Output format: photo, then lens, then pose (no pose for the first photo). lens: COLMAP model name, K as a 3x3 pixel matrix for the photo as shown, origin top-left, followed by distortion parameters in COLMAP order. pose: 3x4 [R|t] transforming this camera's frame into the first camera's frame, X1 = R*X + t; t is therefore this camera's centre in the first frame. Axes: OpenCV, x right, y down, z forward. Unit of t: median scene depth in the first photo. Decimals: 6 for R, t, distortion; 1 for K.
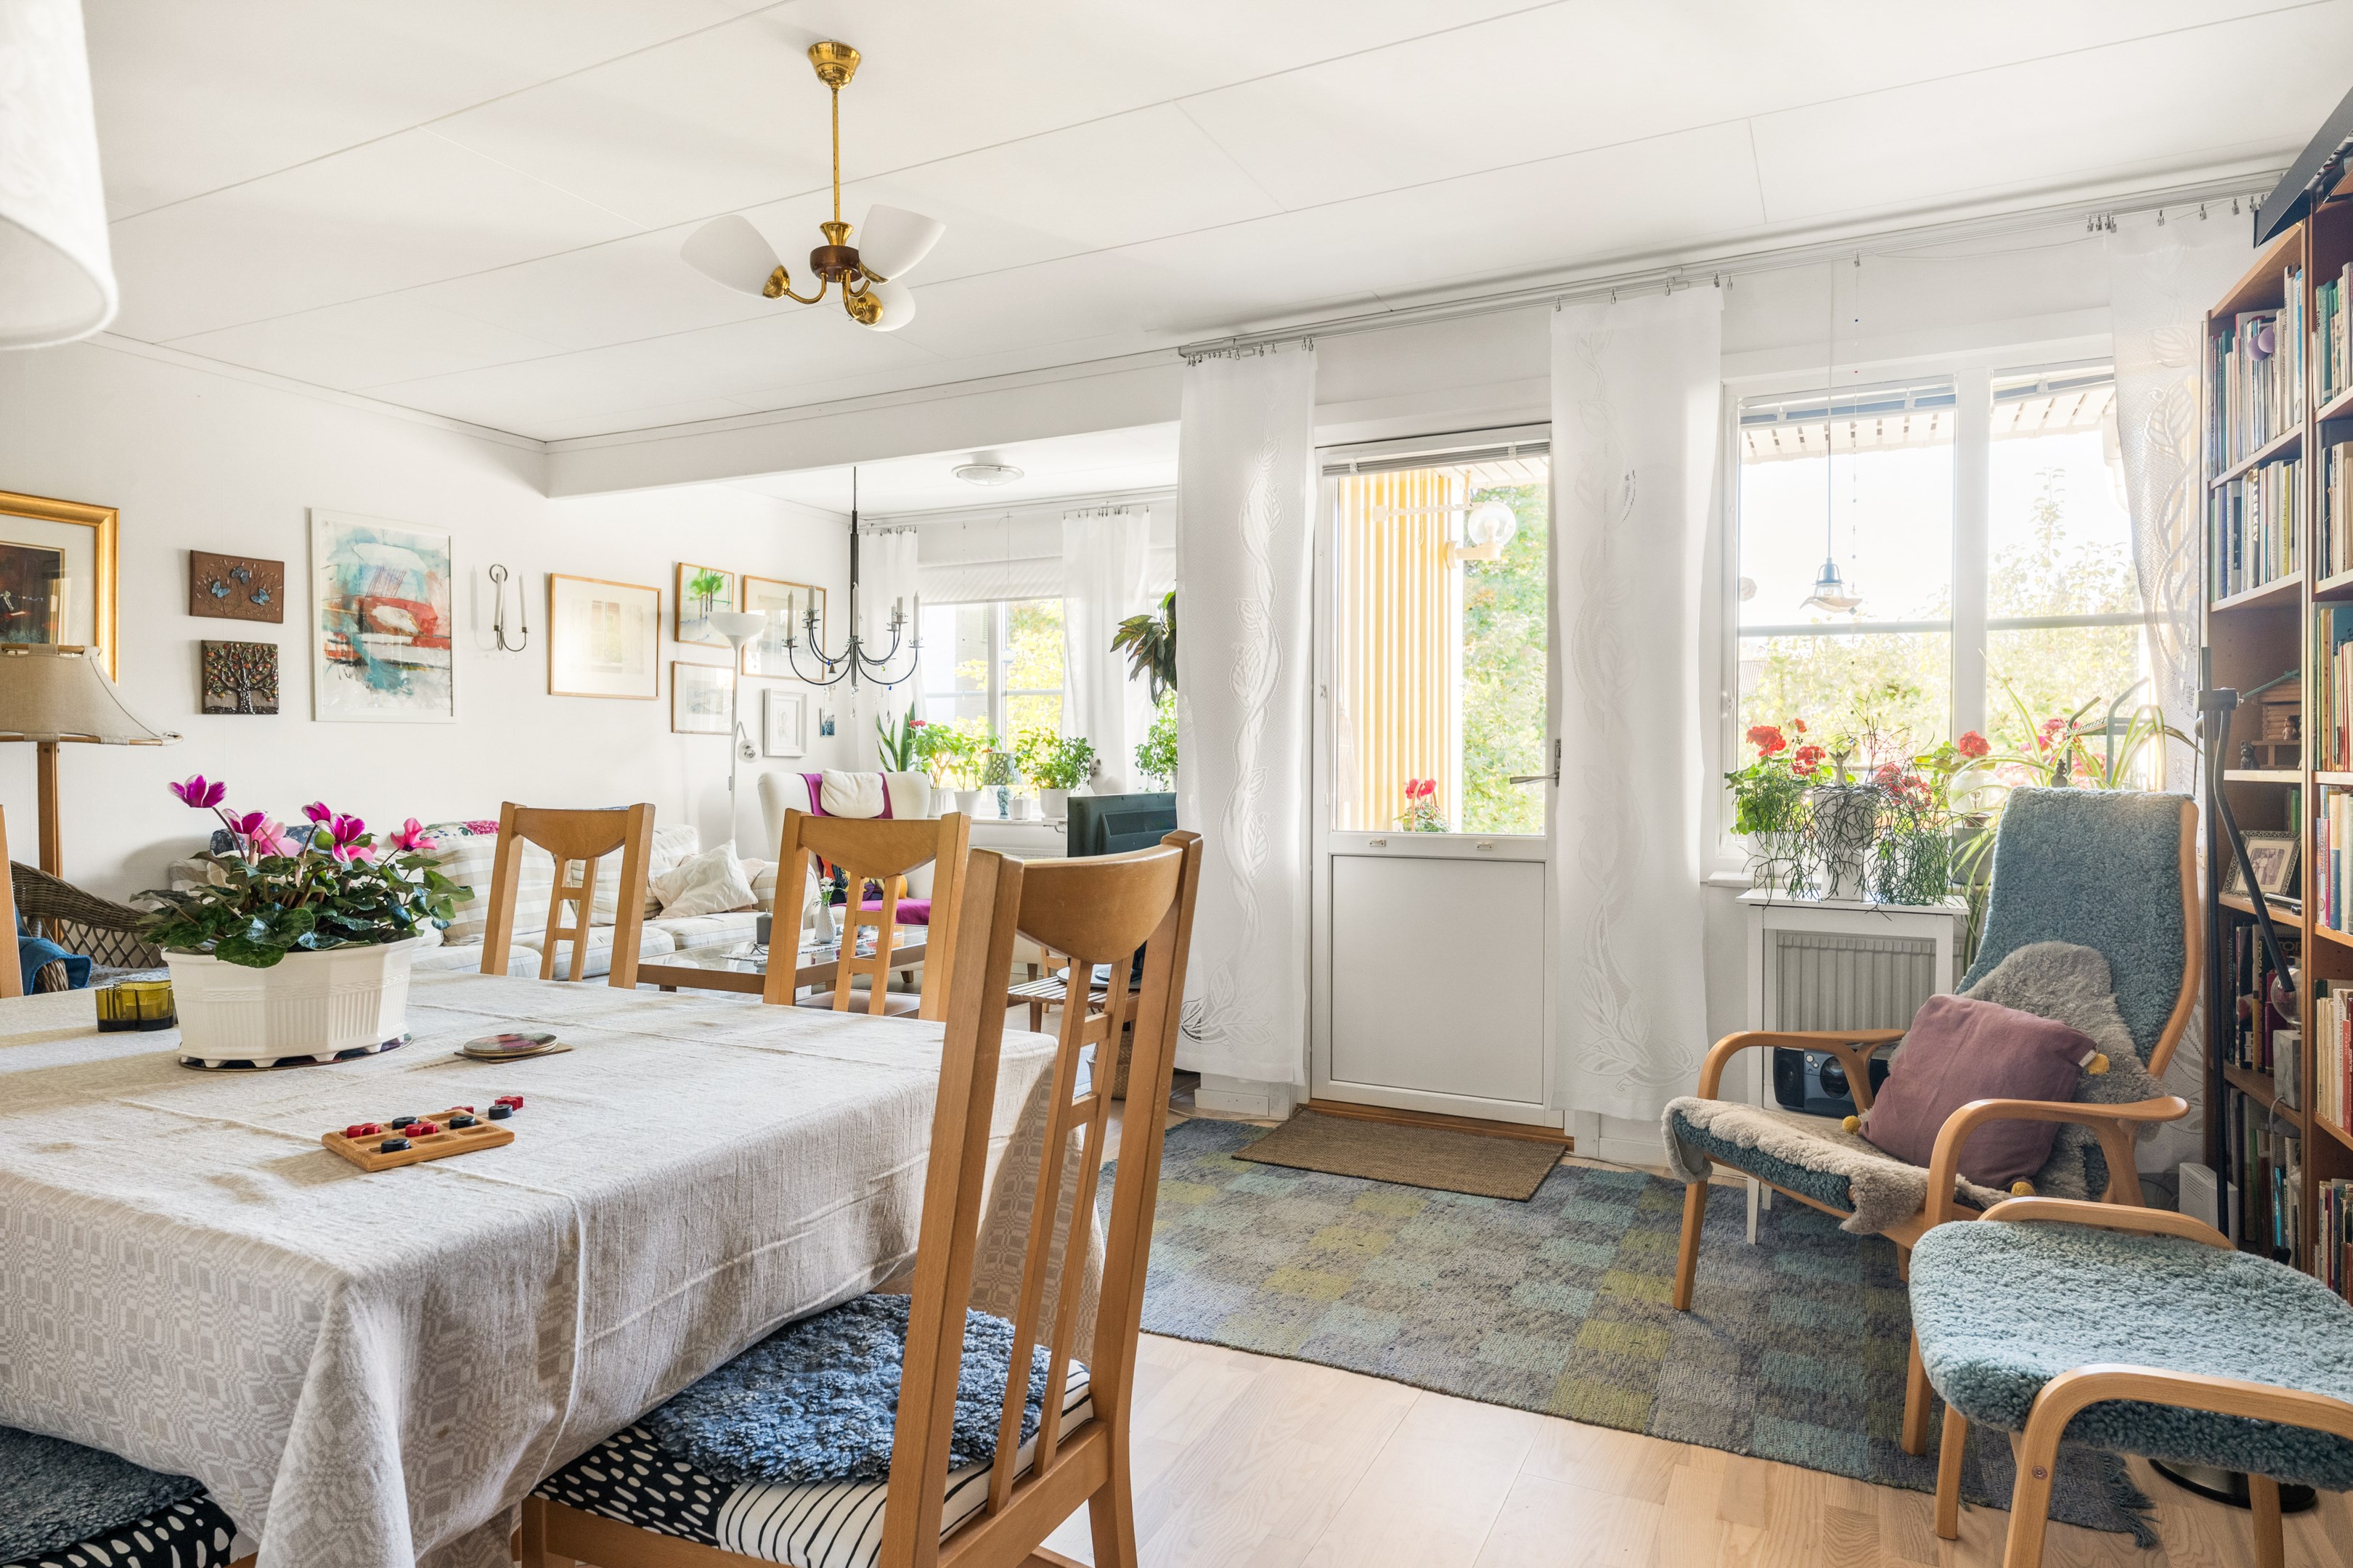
lens RADIAL K [[1356.0, 0, 1176.5], [0, 1356.0, 784.0], [0, 0, 1]] dist [0.003819, 0.000678]
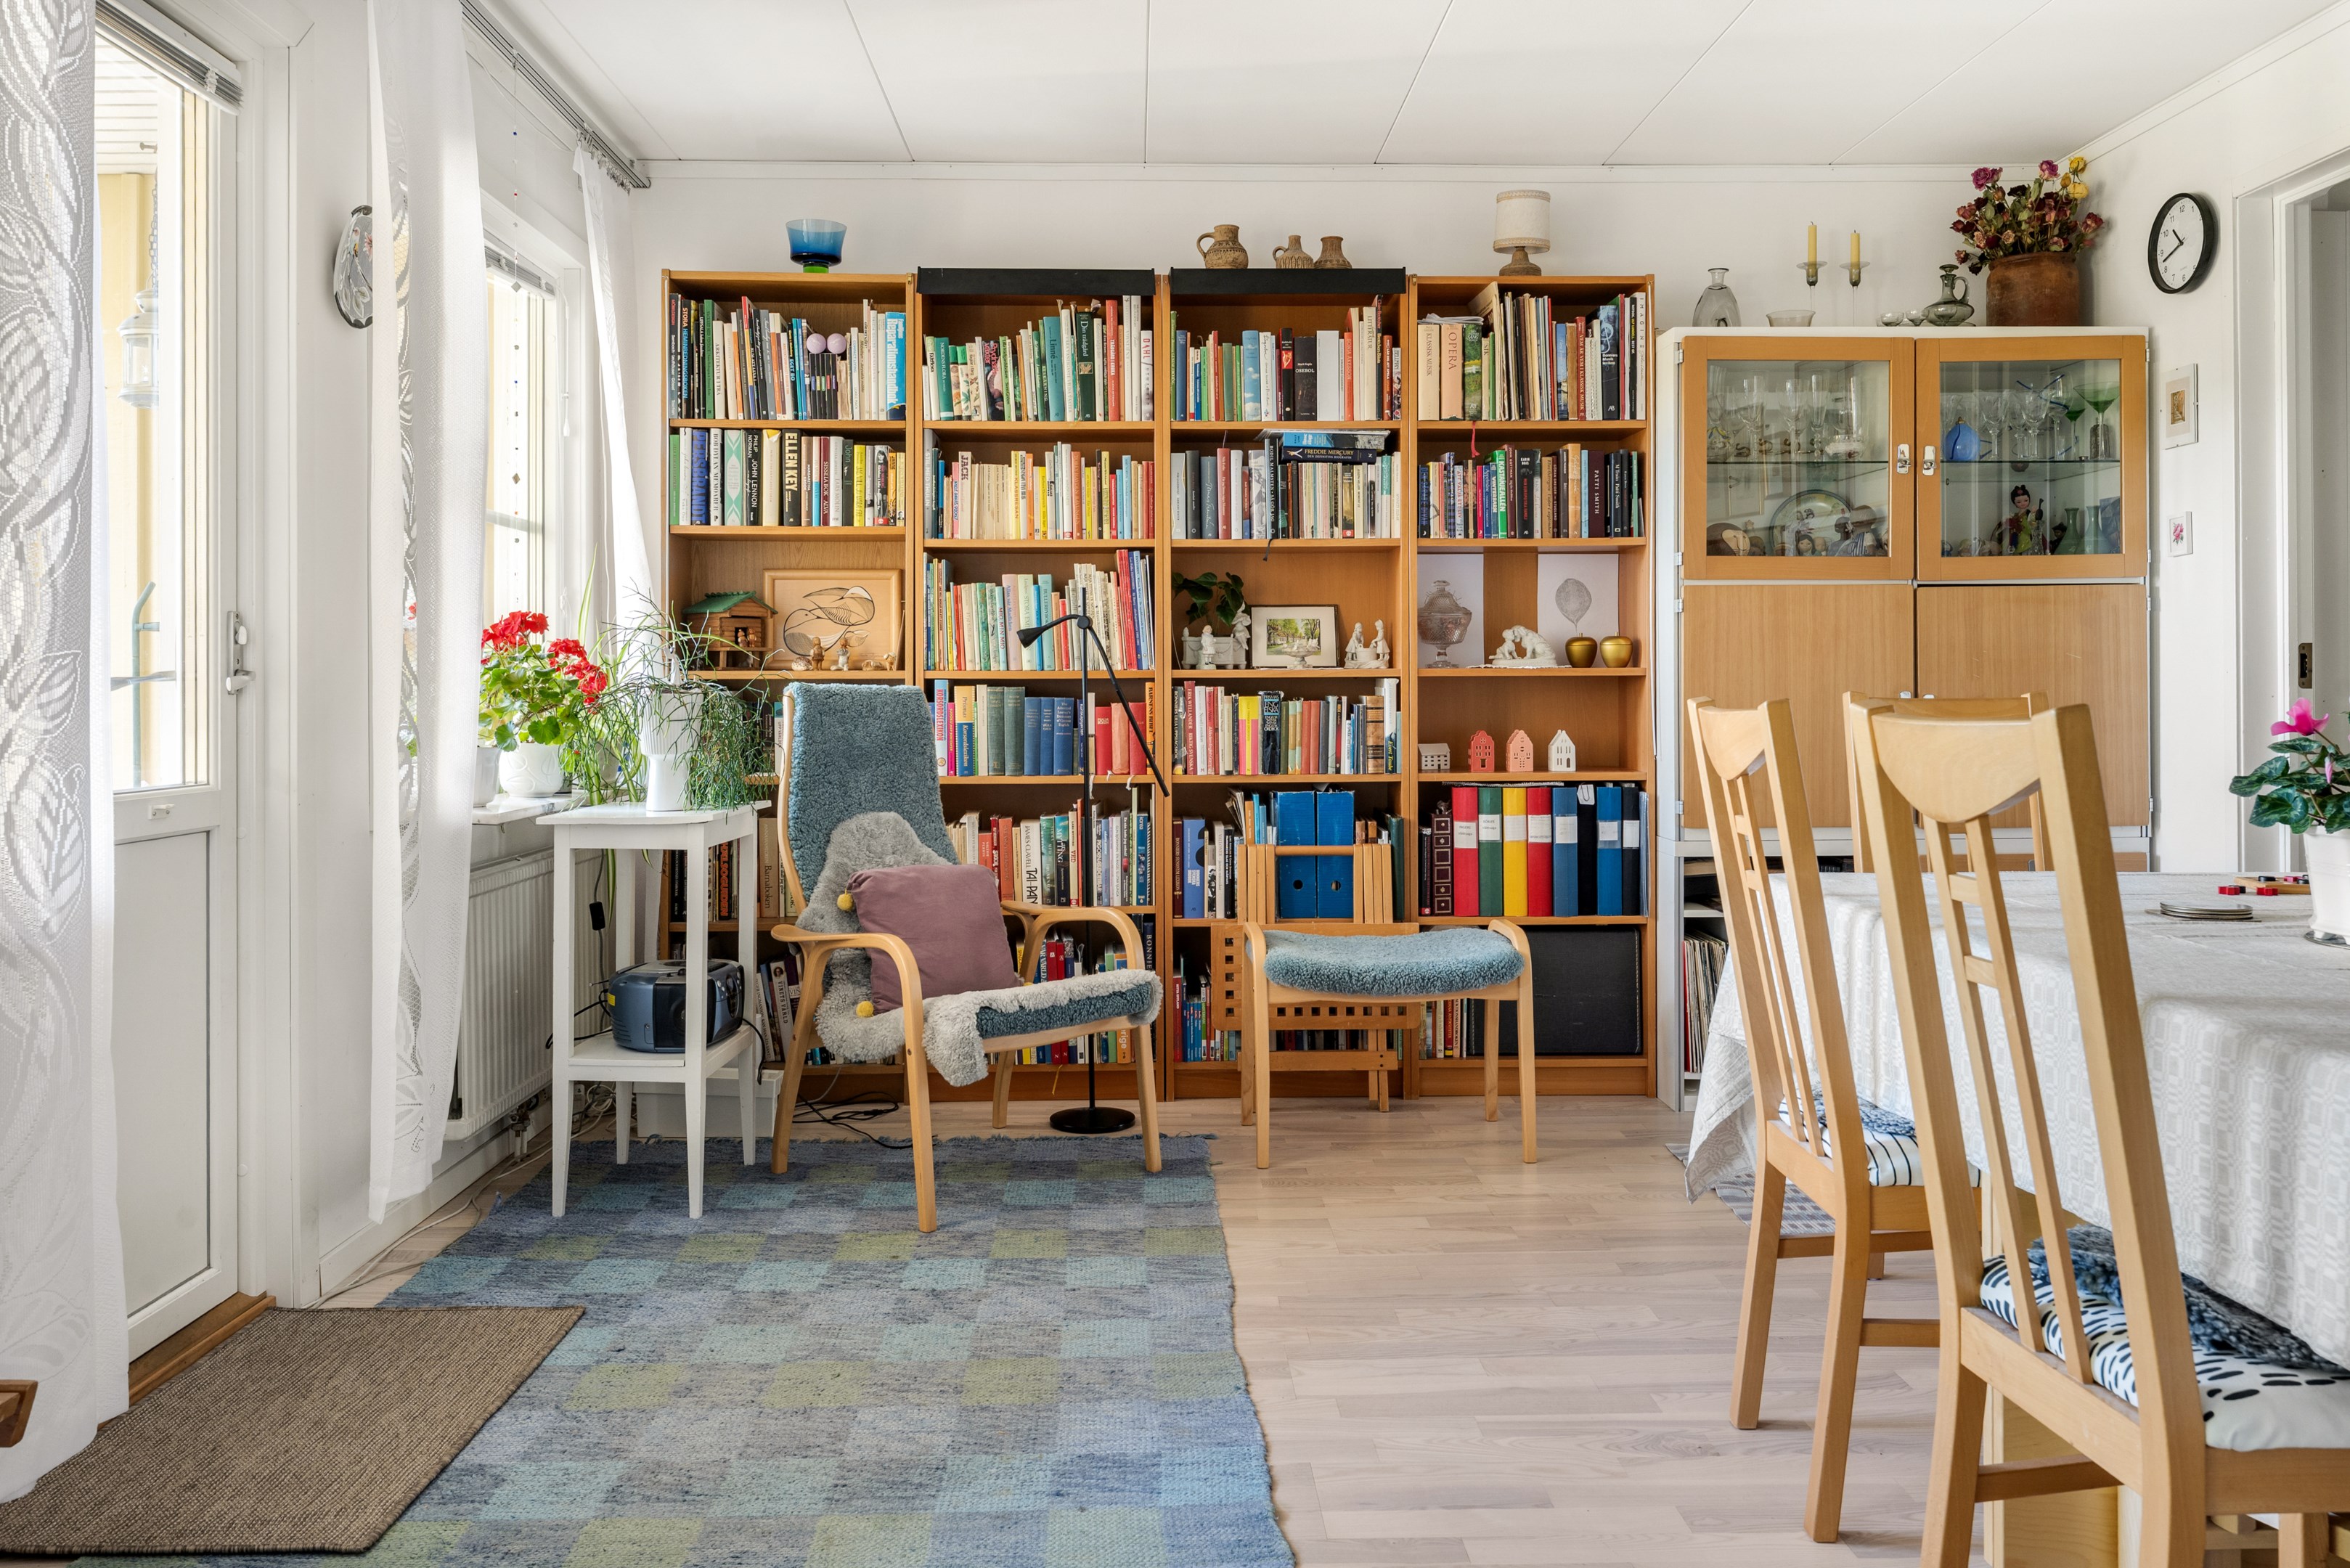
lens RADIAL K [[1744.7, 0, 1177.2], [0, 1744.7, 682.4], [0, 0, 1]] dist [0.000471, 0.002002]
pose [[-0.472719, 0.003952, 0.881204, -0.437588], [0.015325, 0.999876, 0.003737, -0.000102], [-0.881080, 0.015271, -0.472721, 0.785580]]
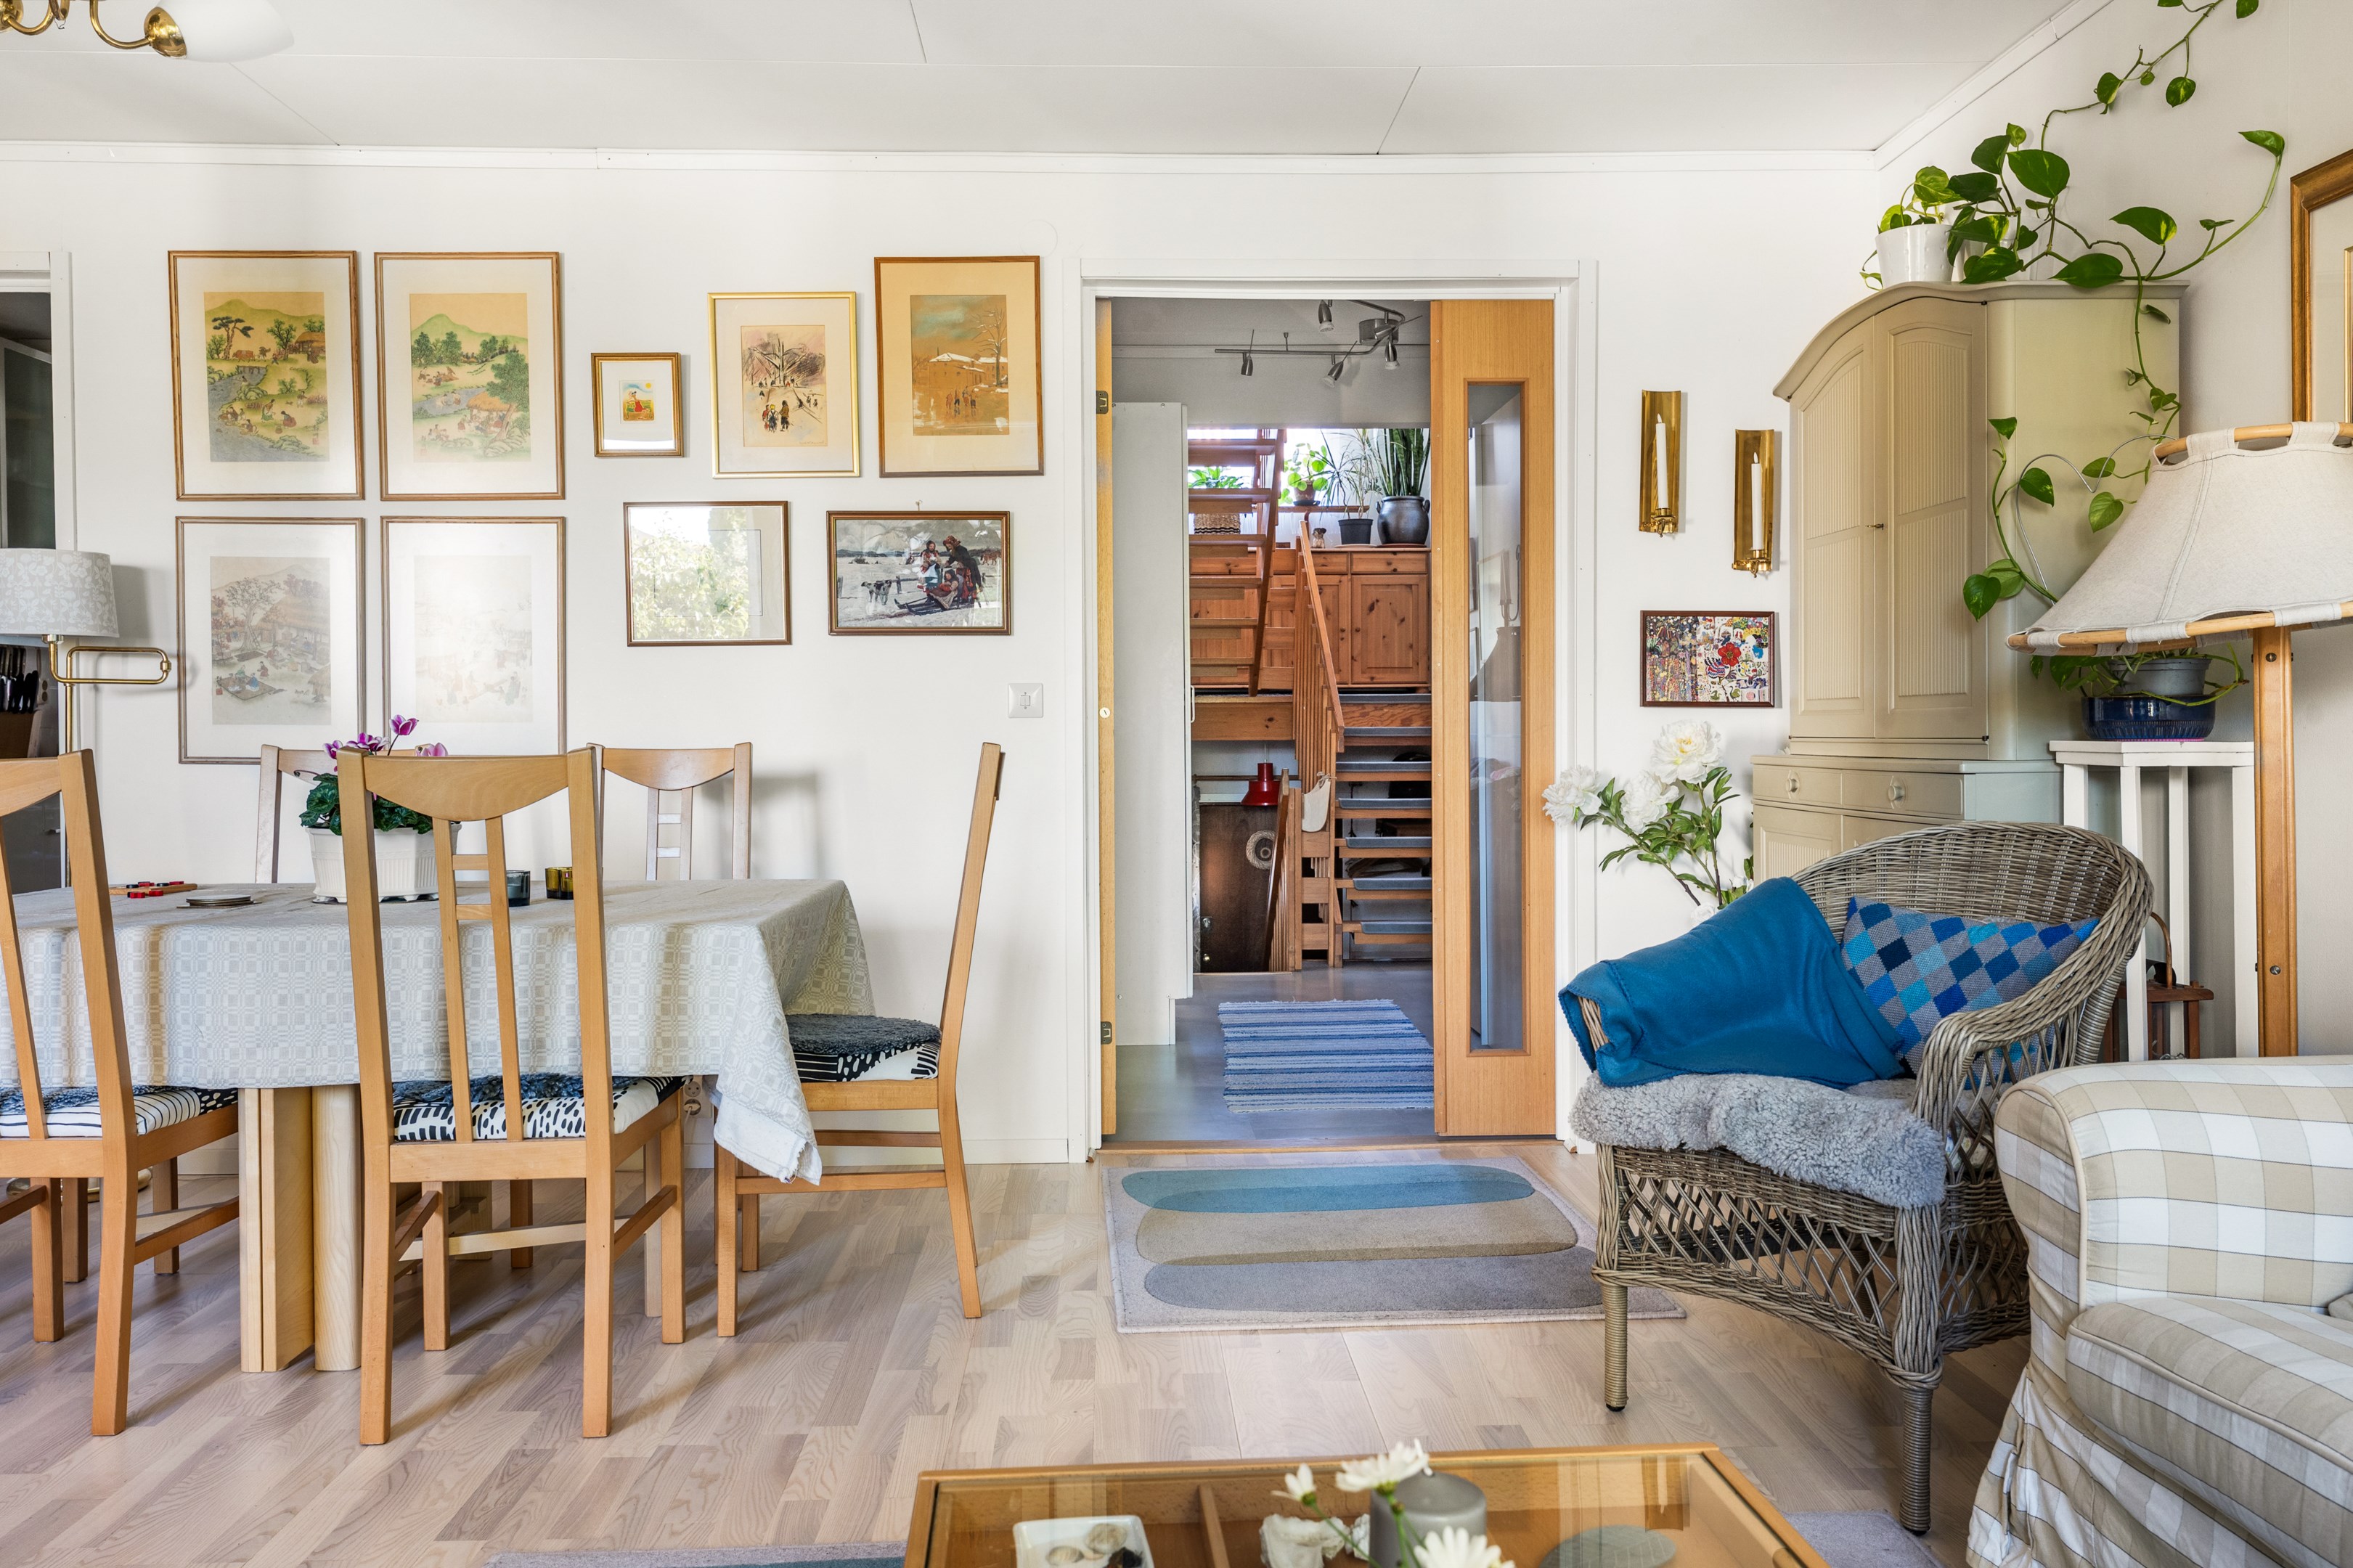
lens RADIAL K [[1850.4, 0, 1176.5], [0, 1850.4, 784.0], [0, 0, 1]] dist [0.001228, -0.000297]
pose [[-0.874135, 0.016044, -0.485418, -0.143653], [-0.002021, 0.999325, 0.036669, -0.002402], [0.485679, 0.033035, -0.873513, 1.086052]]
